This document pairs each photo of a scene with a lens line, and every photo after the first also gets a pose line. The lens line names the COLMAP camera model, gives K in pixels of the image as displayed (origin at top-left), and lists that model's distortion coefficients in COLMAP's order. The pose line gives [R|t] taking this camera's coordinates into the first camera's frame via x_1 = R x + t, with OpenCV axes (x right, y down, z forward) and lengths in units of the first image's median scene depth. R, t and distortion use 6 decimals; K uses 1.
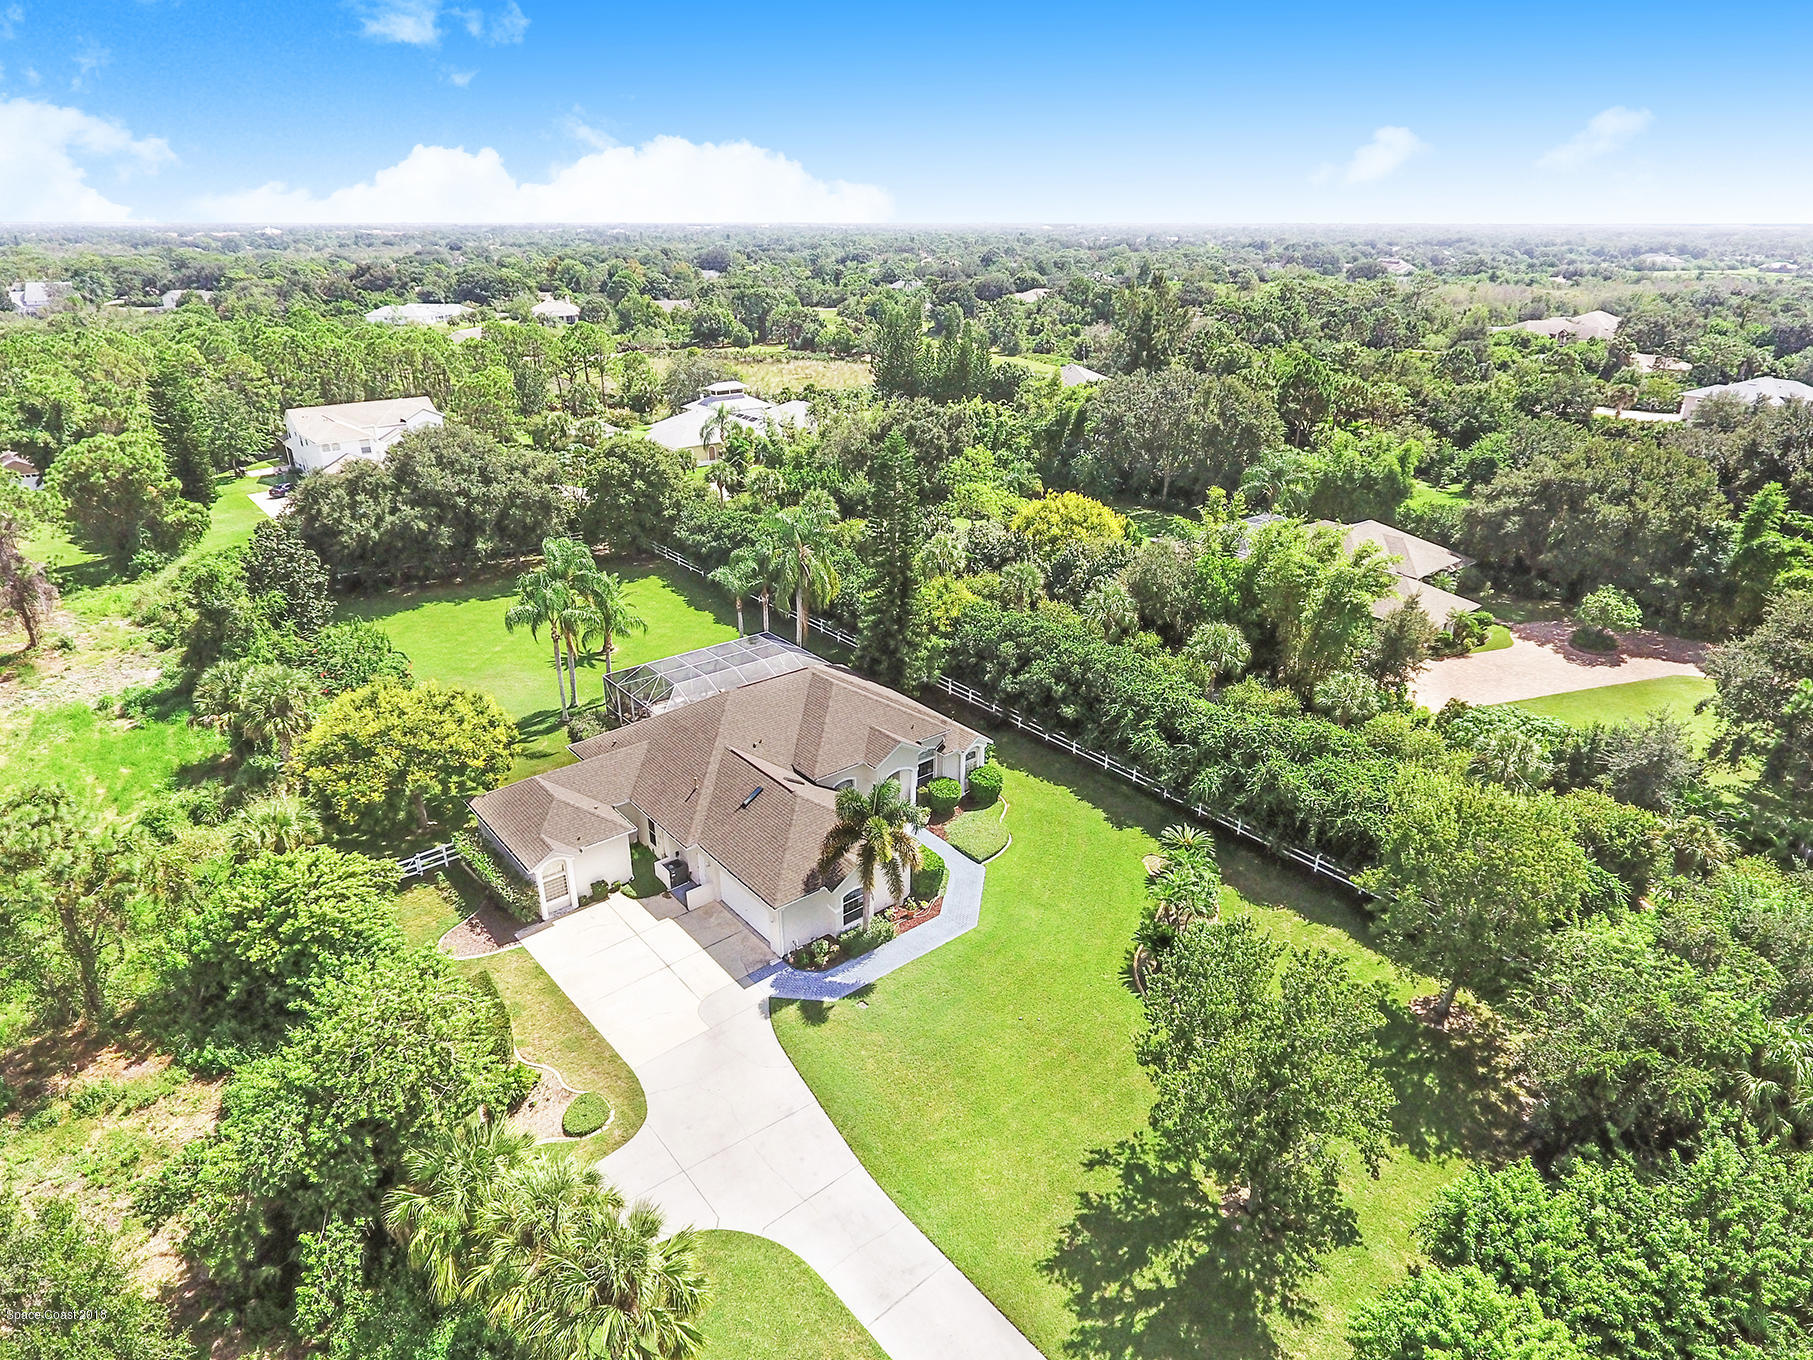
lens RADIAL K [[1067.4, 0, 902.3], [0, 1067.4, 686.4], [0, 0, 1]] dist [-0.006174, 0.002203]
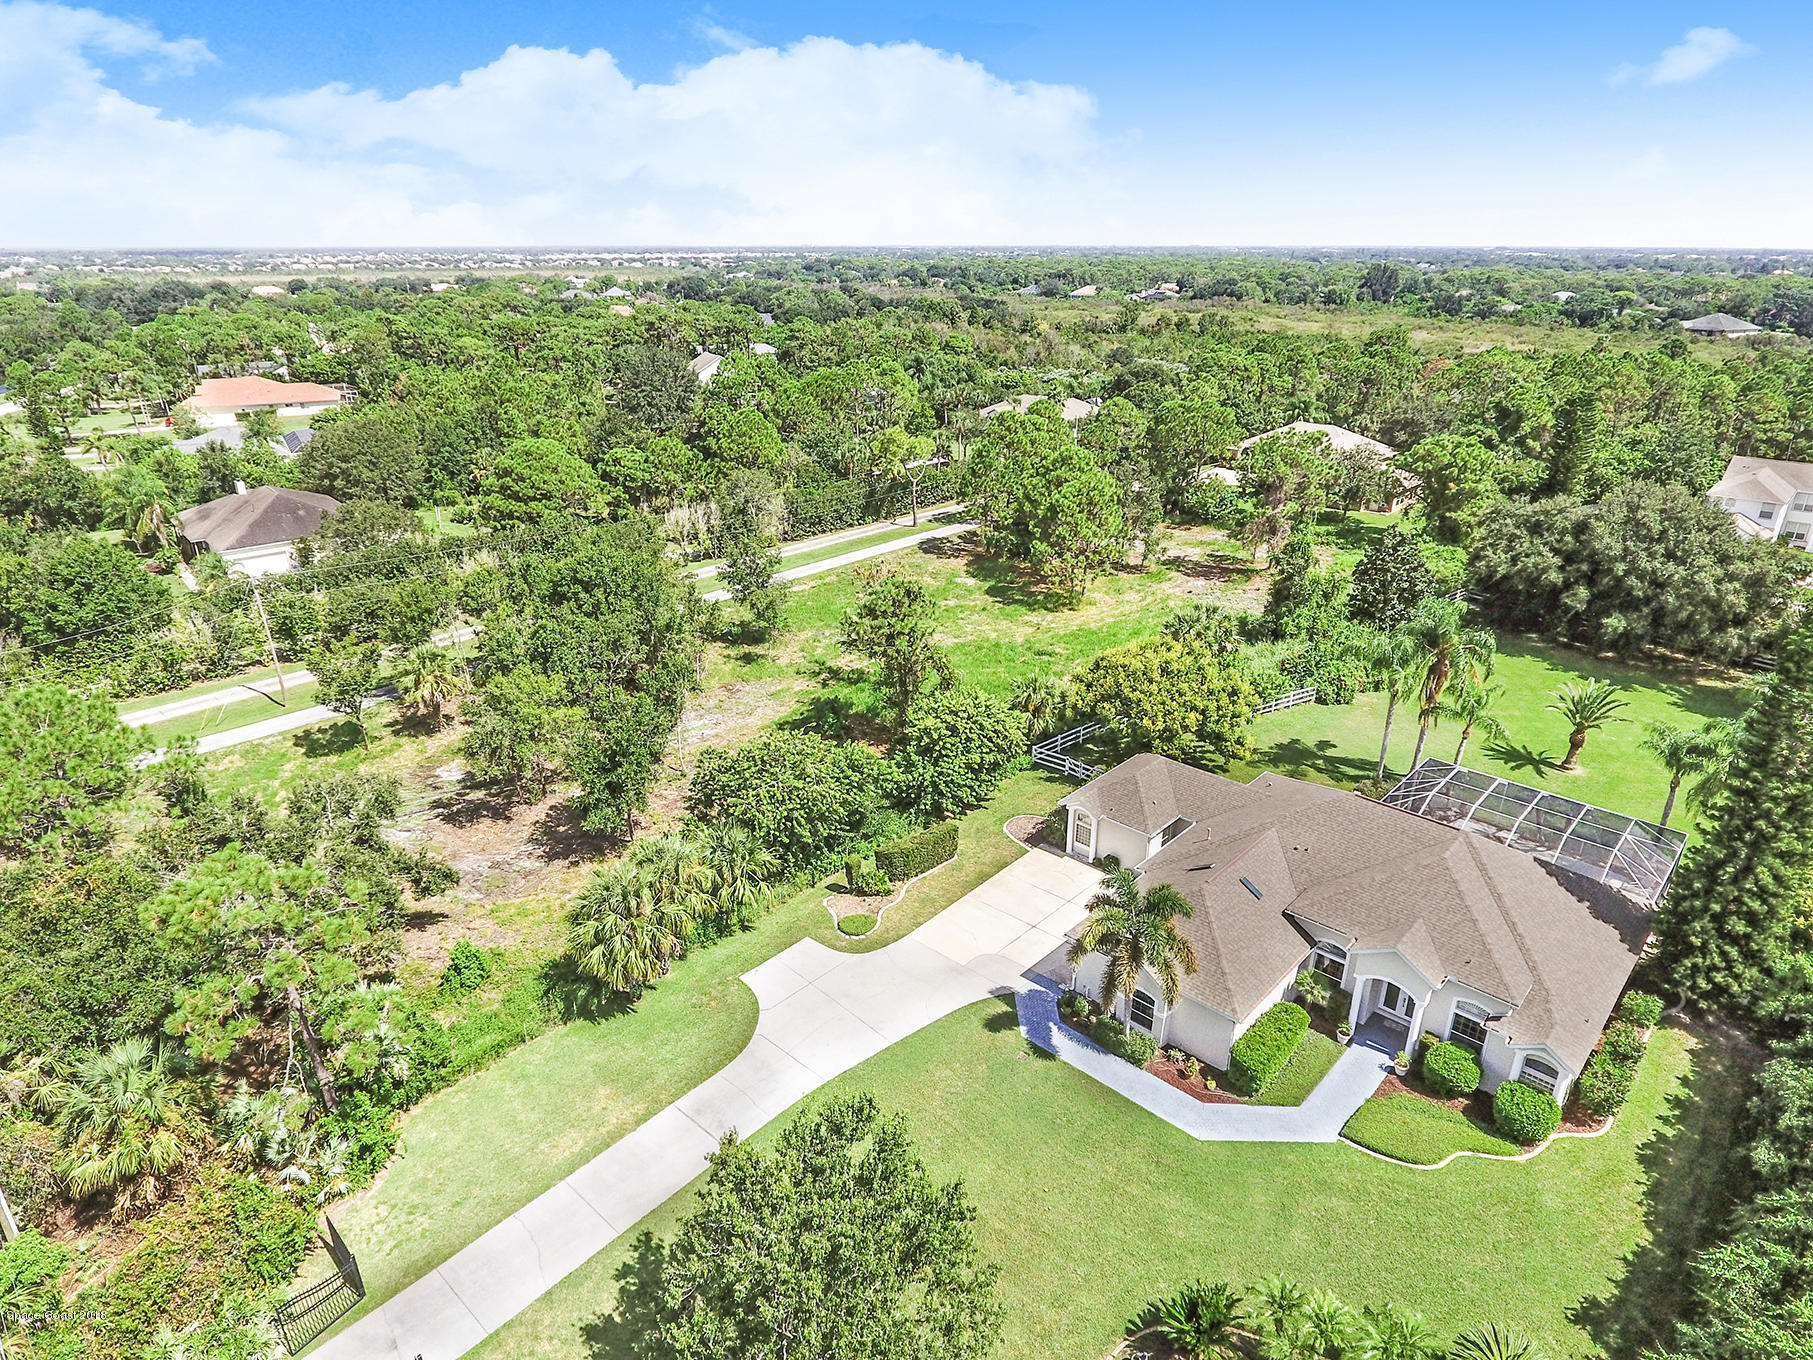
lens RADIAL K [[1067.4, 0, 902.3], [0, 1067.4, 686.4], [0, 0, 1]] dist [-0.006174, 0.002203]
pose [[0.127270, 0.381448, -0.915587, 0.590172], [-0.399486, 0.864625, 0.304687, -0.202937], [0.907862, 0.326987, 0.262424, 0.444748]]
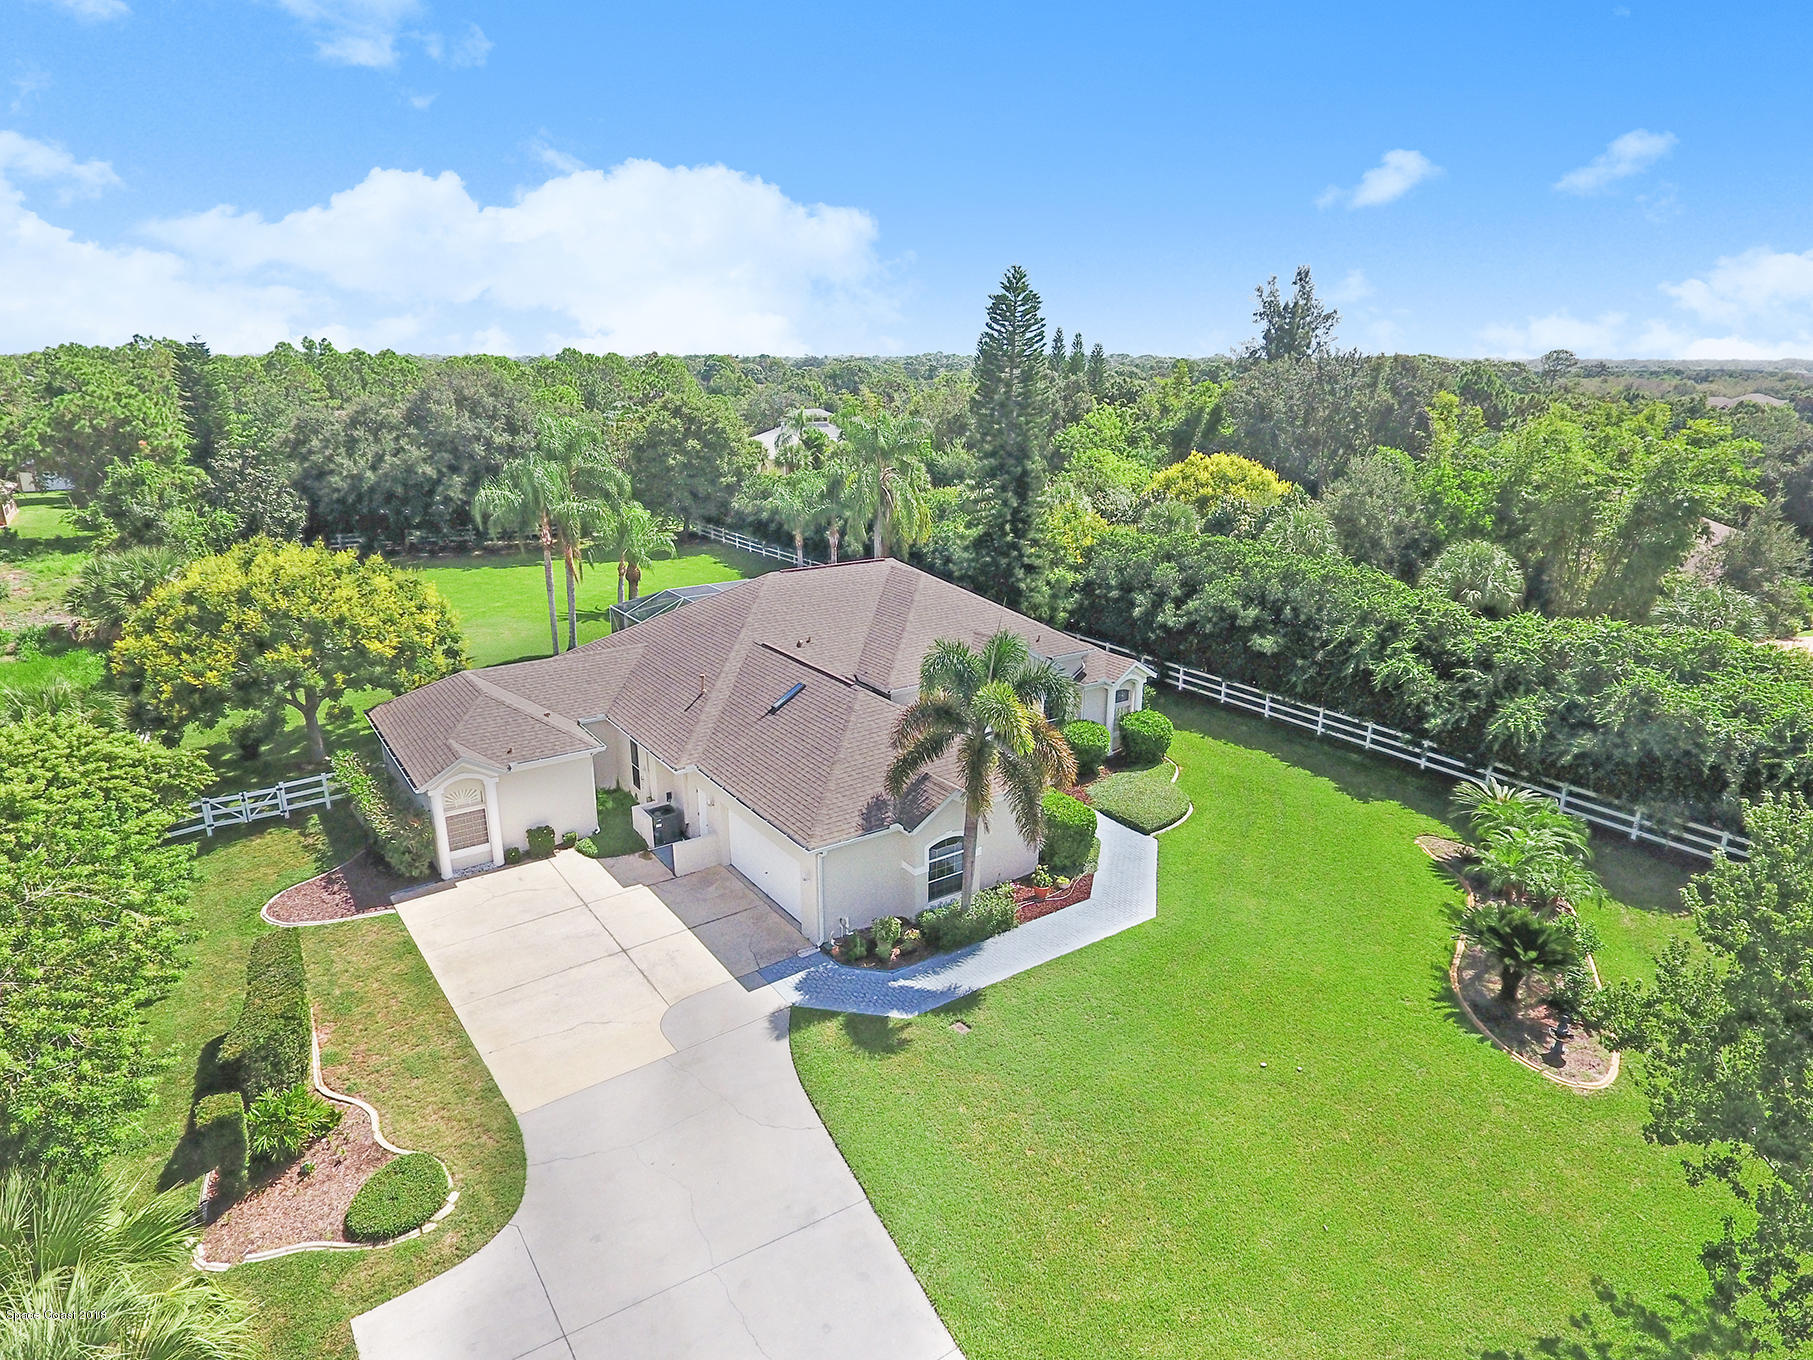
lens RADIAL K [[1067.4, 0, 902.3], [0, 1067.4, 686.4], [0, 0, 1]] dist [-0.006174, 0.002203]
pose [[0.996638, 0.025554, -0.077841, -0.024126], [-0.034235, 0.993083, -0.112311, 0.157055], [0.074432, 0.114598, 0.990620, 0.368034]]
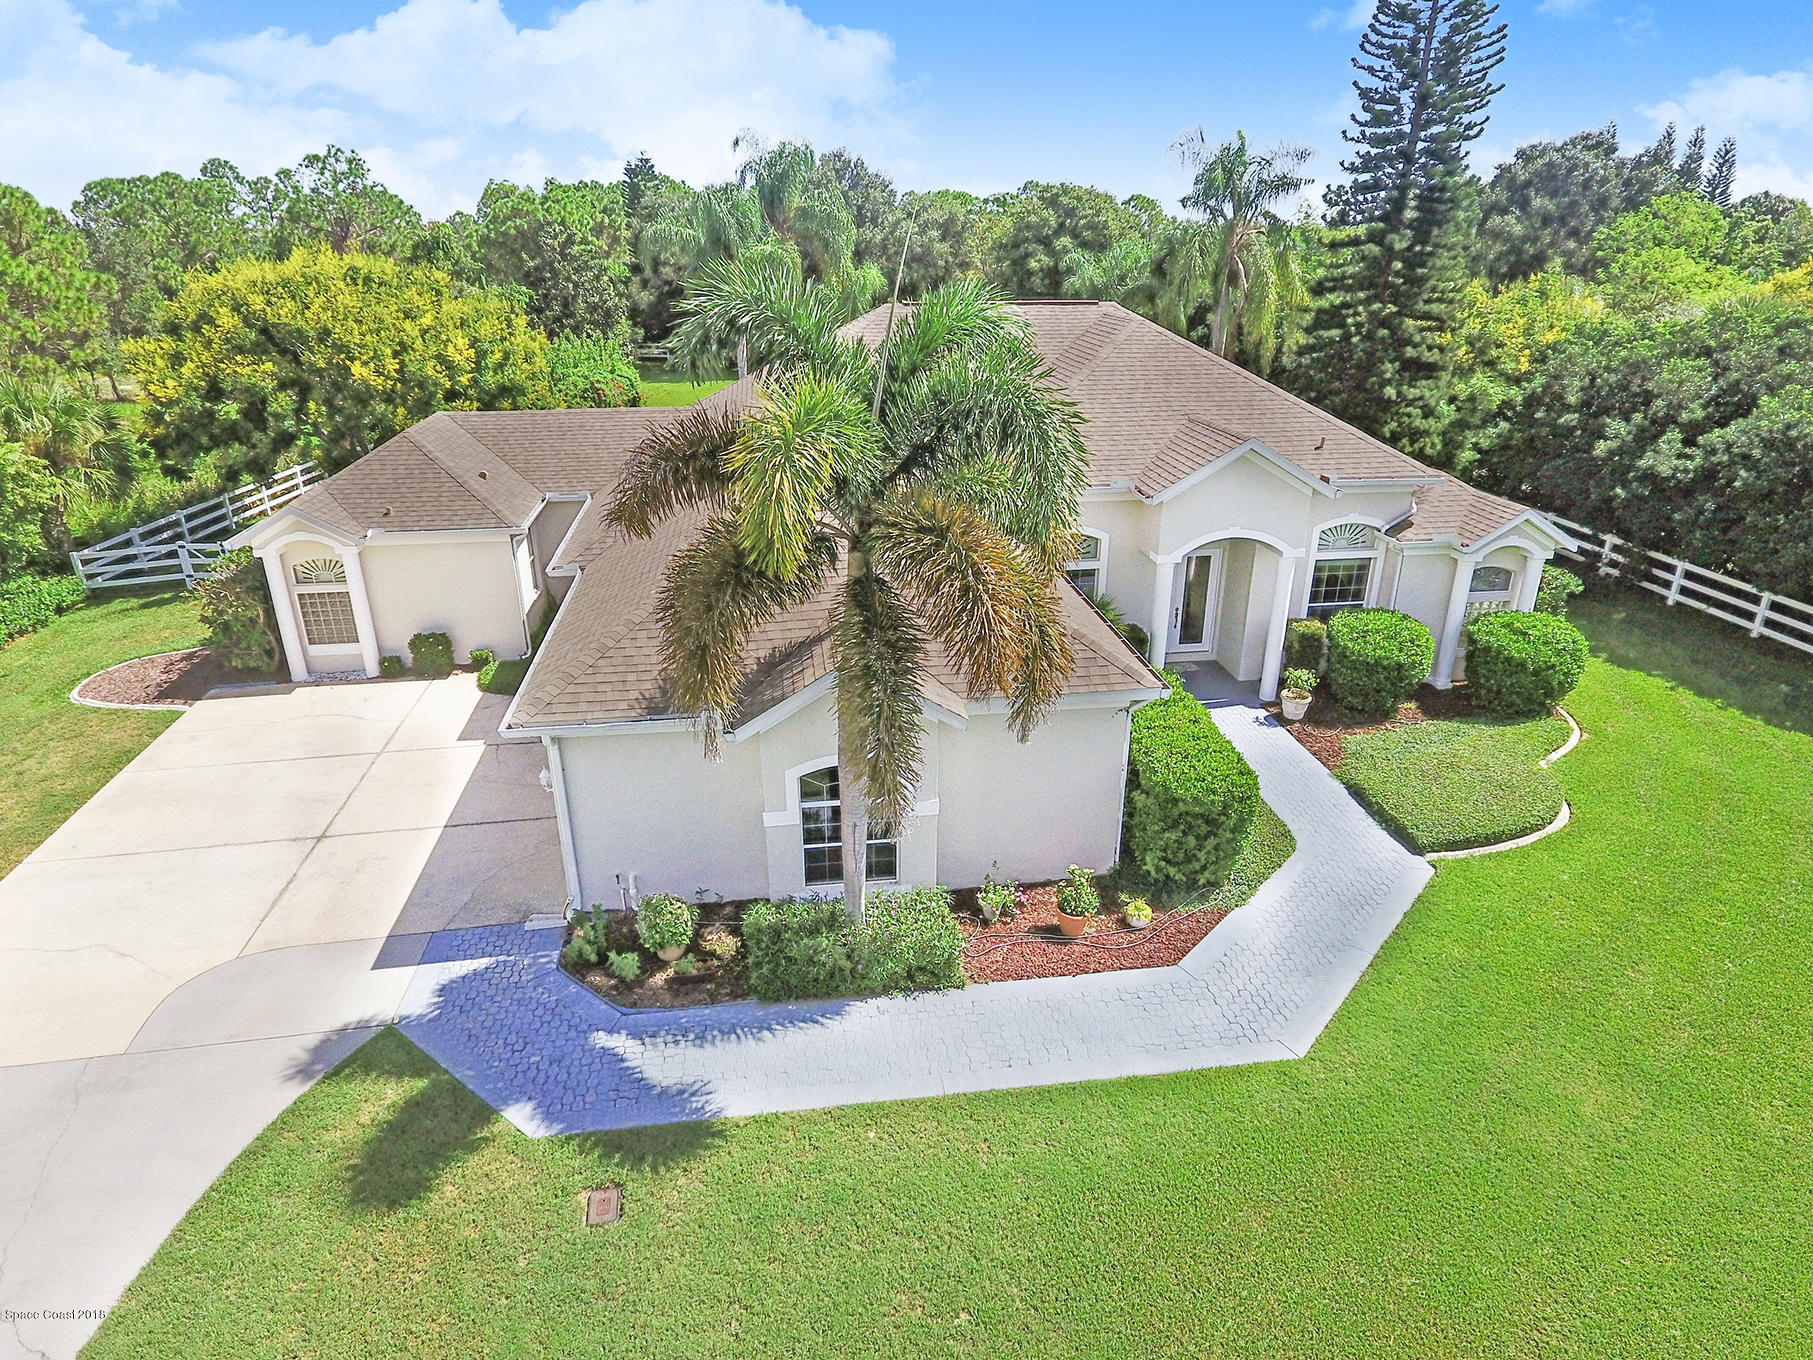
lens RADIAL K [[1067.4, 0, 902.3], [0, 1067.4, 686.4], [0, 0, 1]] dist [-0.006174, 0.002203]
pose [[0.850685, 0.200555, -0.485915, 0.085819], [-0.208643, 0.977250, 0.038077, 0.141934], [0.482497, 0.068991, 0.873176, 0.688182]]
